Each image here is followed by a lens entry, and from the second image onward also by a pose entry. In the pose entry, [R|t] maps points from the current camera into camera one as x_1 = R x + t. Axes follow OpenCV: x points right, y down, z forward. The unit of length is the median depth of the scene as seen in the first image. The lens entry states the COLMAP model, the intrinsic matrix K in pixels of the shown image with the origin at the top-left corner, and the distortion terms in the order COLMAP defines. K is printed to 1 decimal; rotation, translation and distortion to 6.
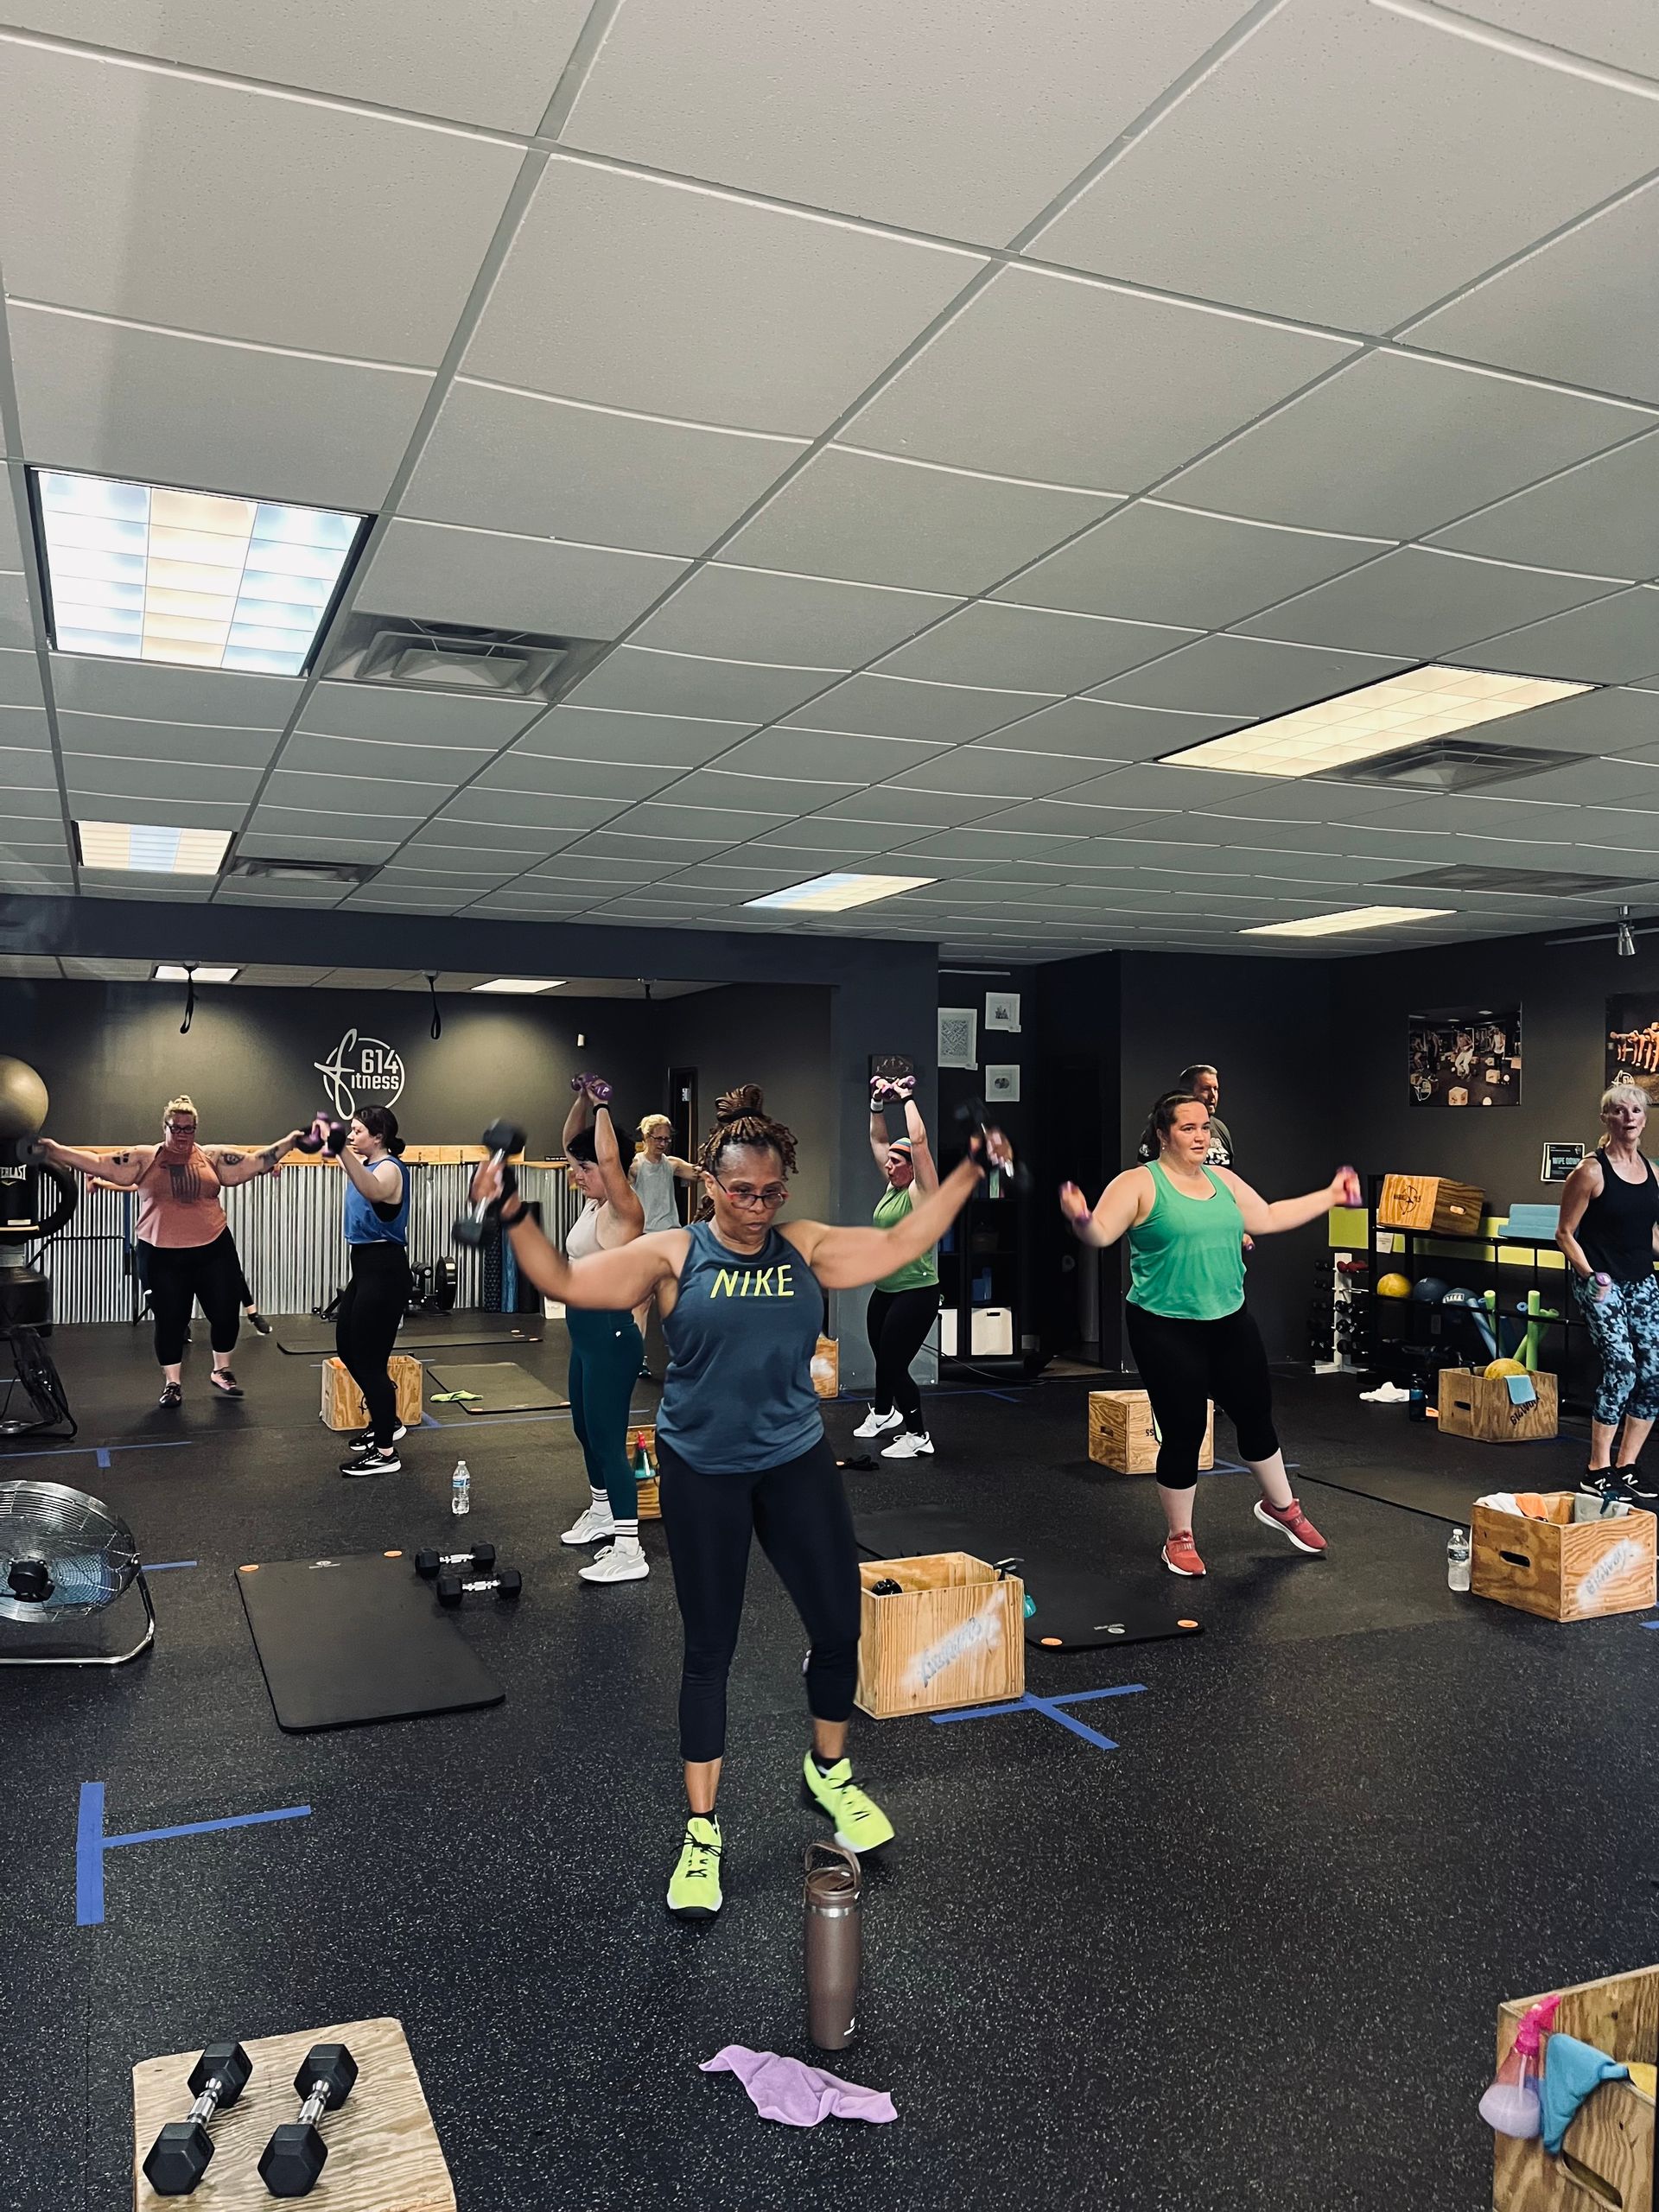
lens RADIAL K [[1663.1, 0, 817.0], [0, 1663.1, 1113.1], [0, 0, 1]] dist [0.070362, -0.105556]
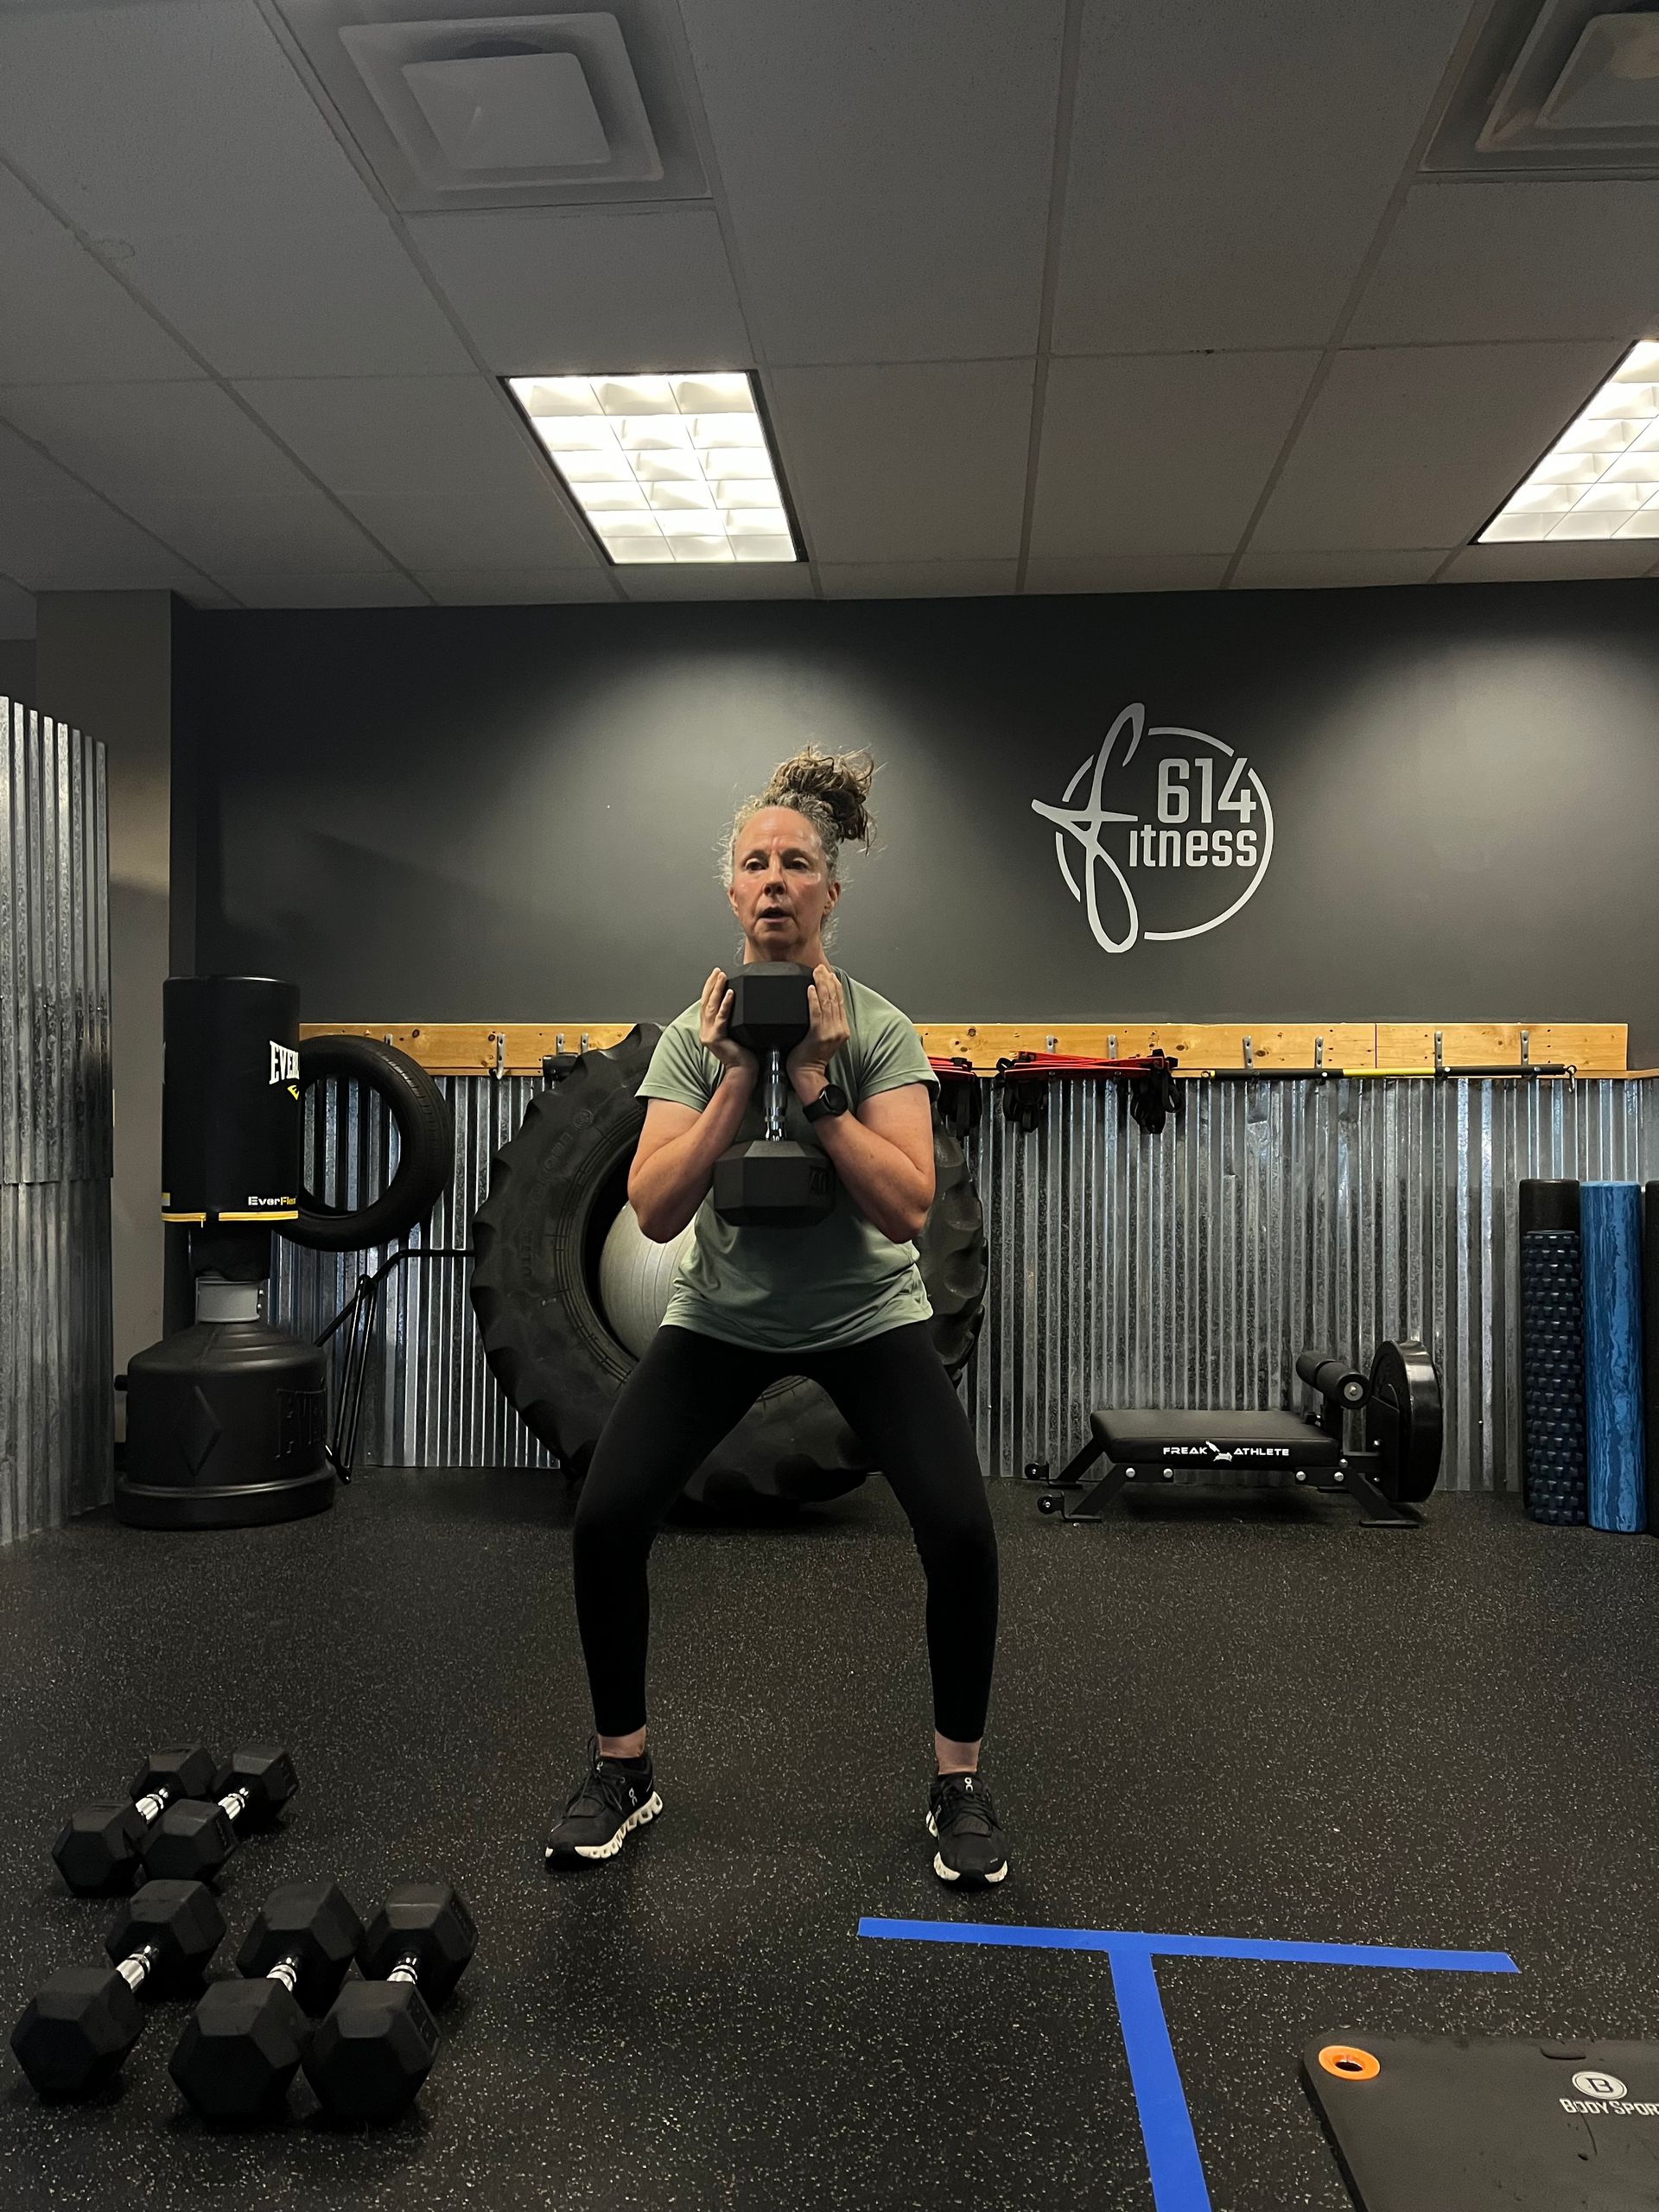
lens RADIAL K [[1663.1, 0, 827.0], [0, 1663.1, 1128.1], [0, 0, 1]] dist [0.070362, -0.105556]
pose [[0.884444, -0.008390, -0.466571, -0.478828], [0.000549, 0.999856, -0.016938, 0.138206], [0.466646, 0.014724, 0.884321, 1.853550]]
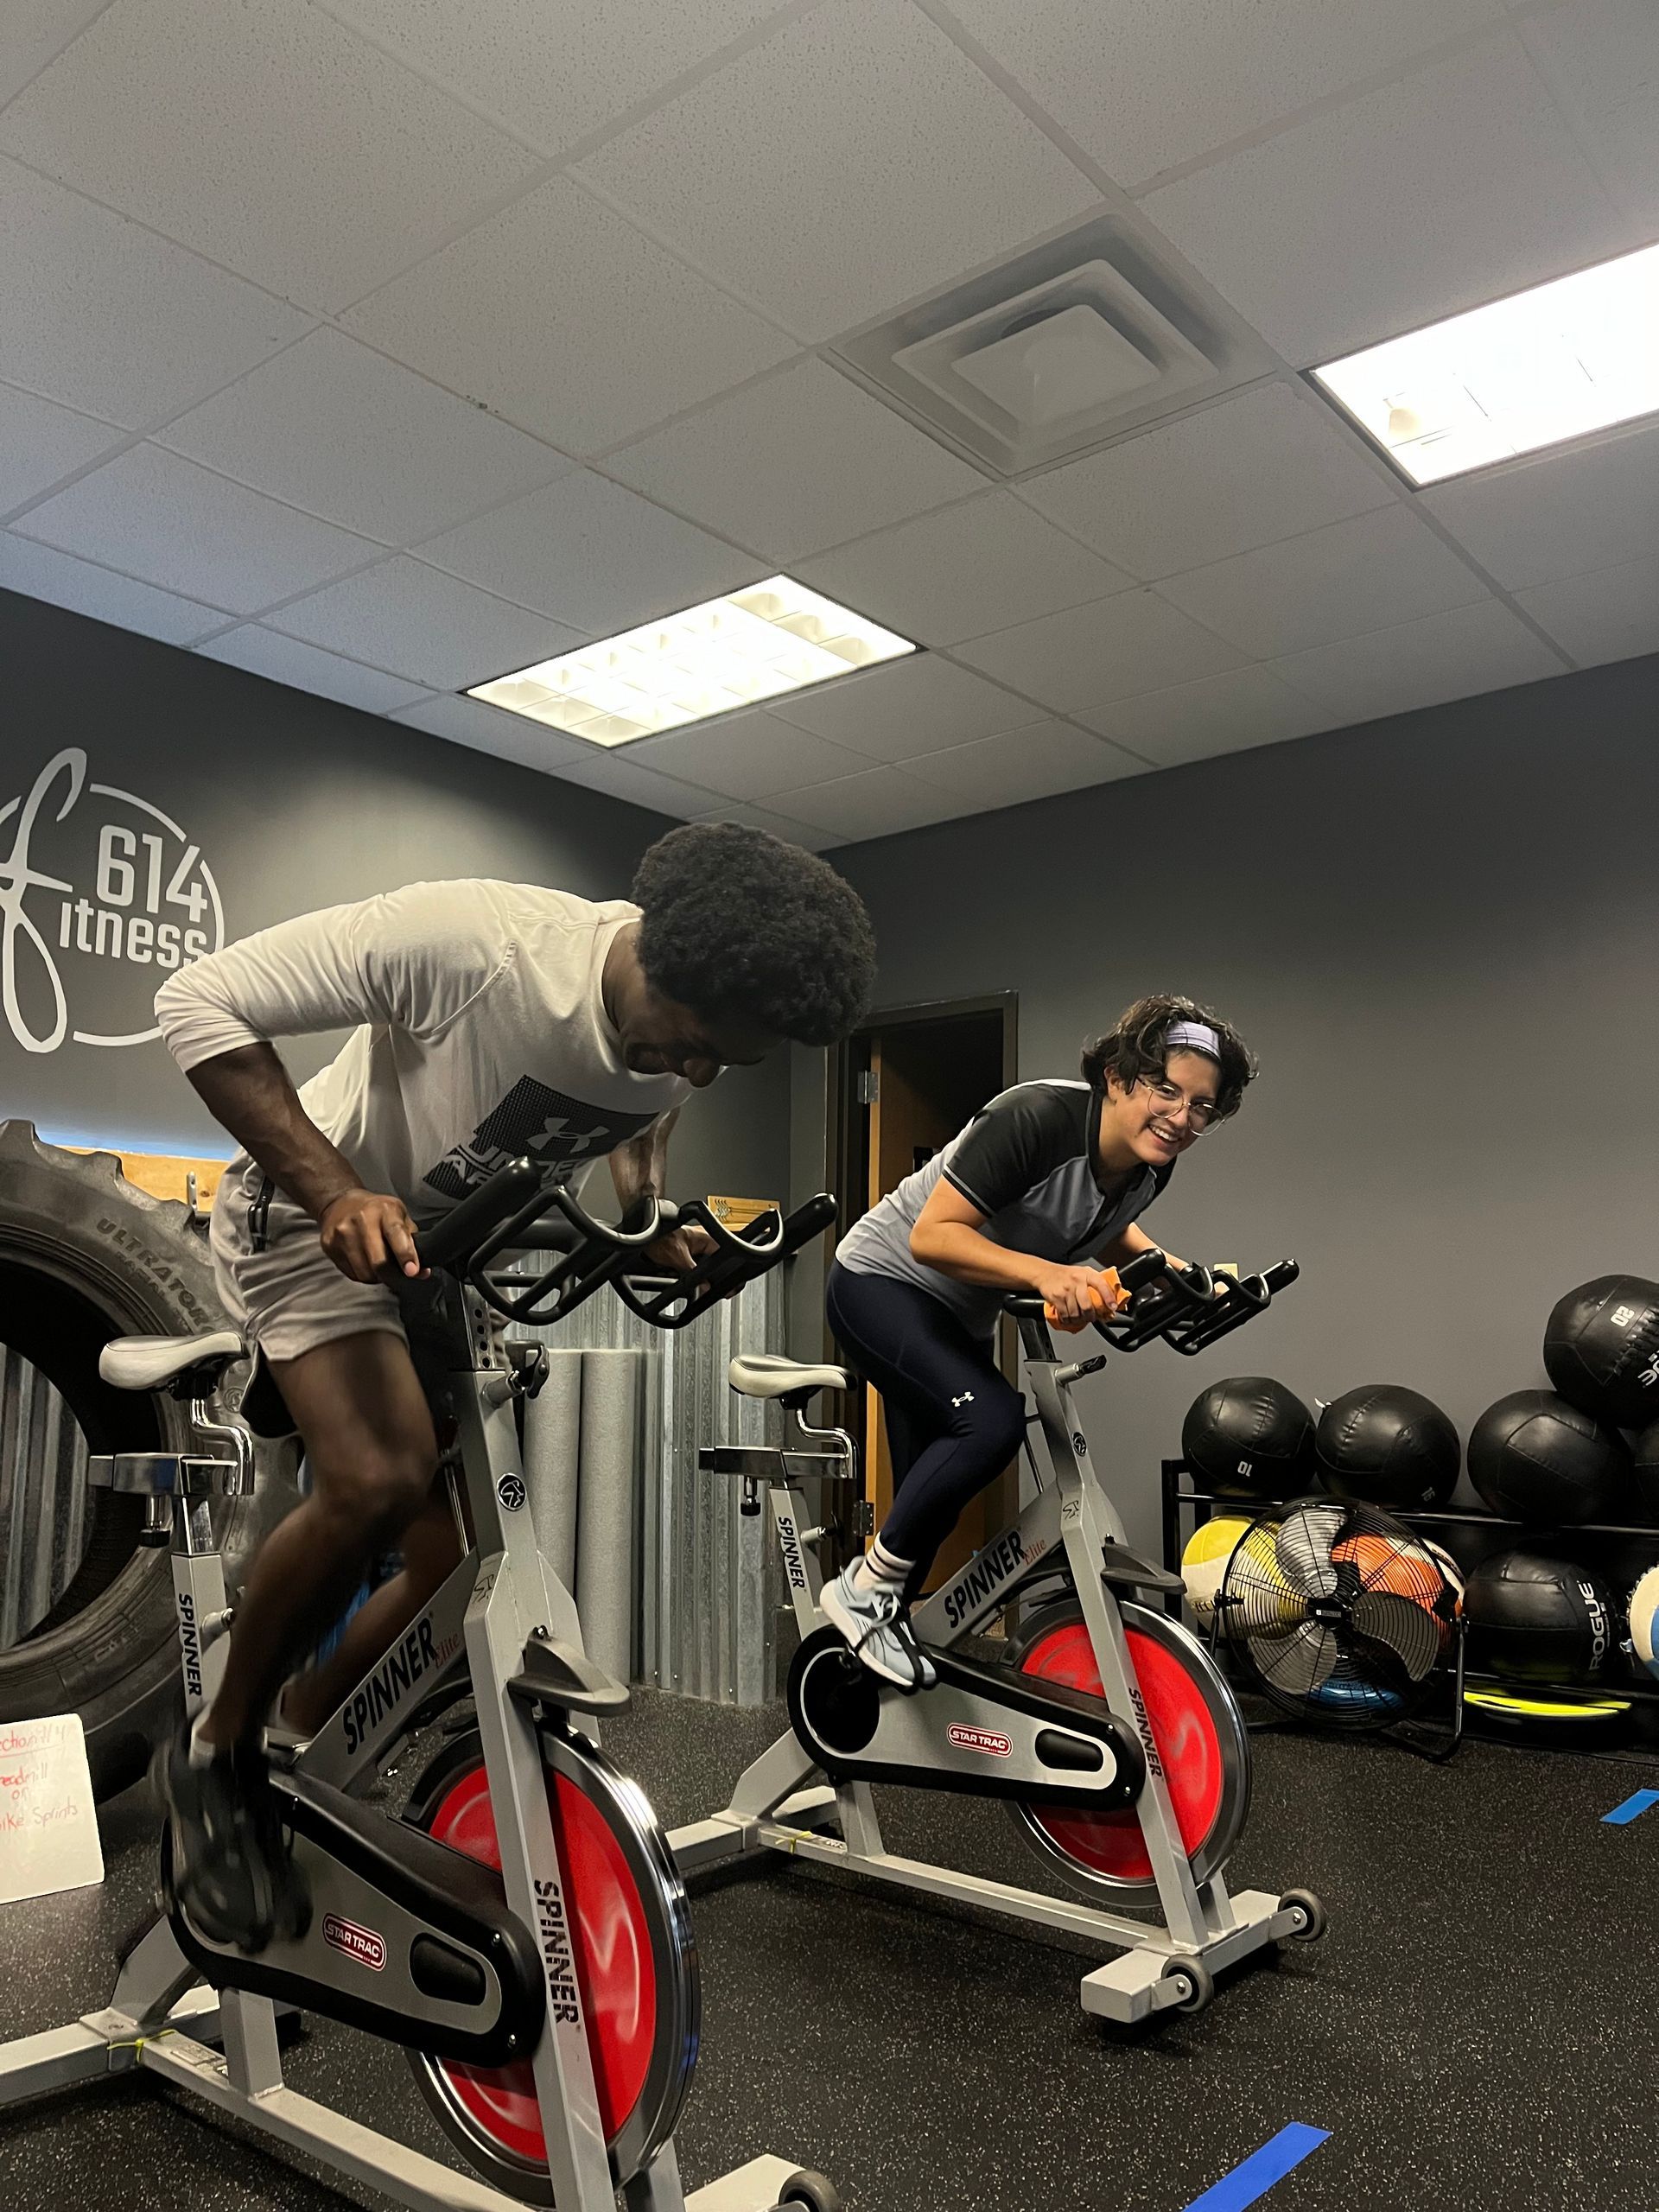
lens RADIAL K [[1663.1, 0, 816.4], [0, 1663.1, 1128.9], [0, 0, 1]] dist [0.070362, -0.105556]
pose [[0.888663, 0.055377, 0.455205, -0.837210], [-0.003664, 0.993507, -0.113711, 0.139563], [-0.458546, 0.099383, 0.883096, 1.967983]]
